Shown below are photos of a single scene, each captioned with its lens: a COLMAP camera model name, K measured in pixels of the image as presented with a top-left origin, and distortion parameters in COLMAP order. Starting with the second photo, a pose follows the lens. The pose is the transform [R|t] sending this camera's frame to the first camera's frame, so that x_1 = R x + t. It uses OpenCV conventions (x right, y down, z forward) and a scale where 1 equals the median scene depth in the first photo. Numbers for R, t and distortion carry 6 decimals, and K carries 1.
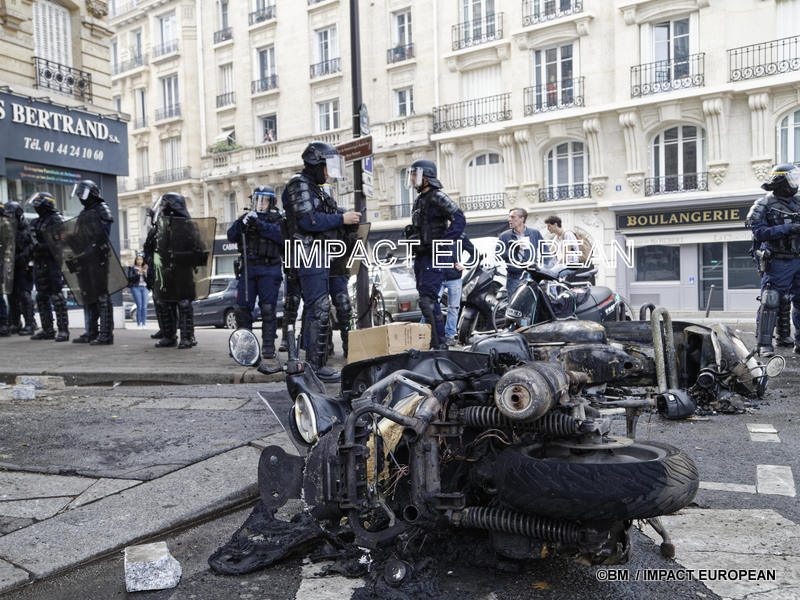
lens RADIAL K [[866.0, 0, 400.0], [0, 866.0, 300.0], [0, 0, 1]] dist [-0.009301, -0.007105]
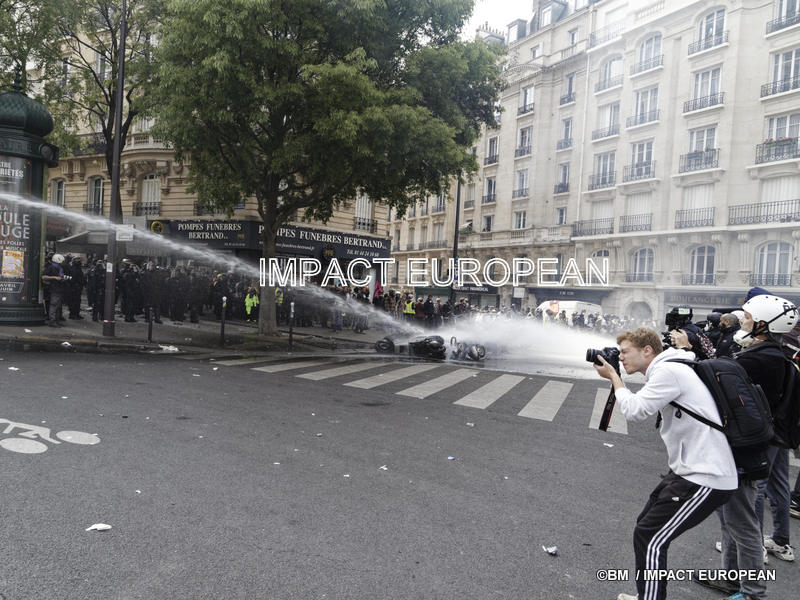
lens RADIAL K [[664.5, 0, 400.0], [0, 664.5, 300.0], [0, 0, 1]] dist [0.011514, 0.003269]
pose [[0.931609, 0.095734, -0.350628, 0.208578], [-0.105065, 0.994436, -0.007638, -0.019560], [0.347946, 0.043954, 0.936484, -0.394480]]
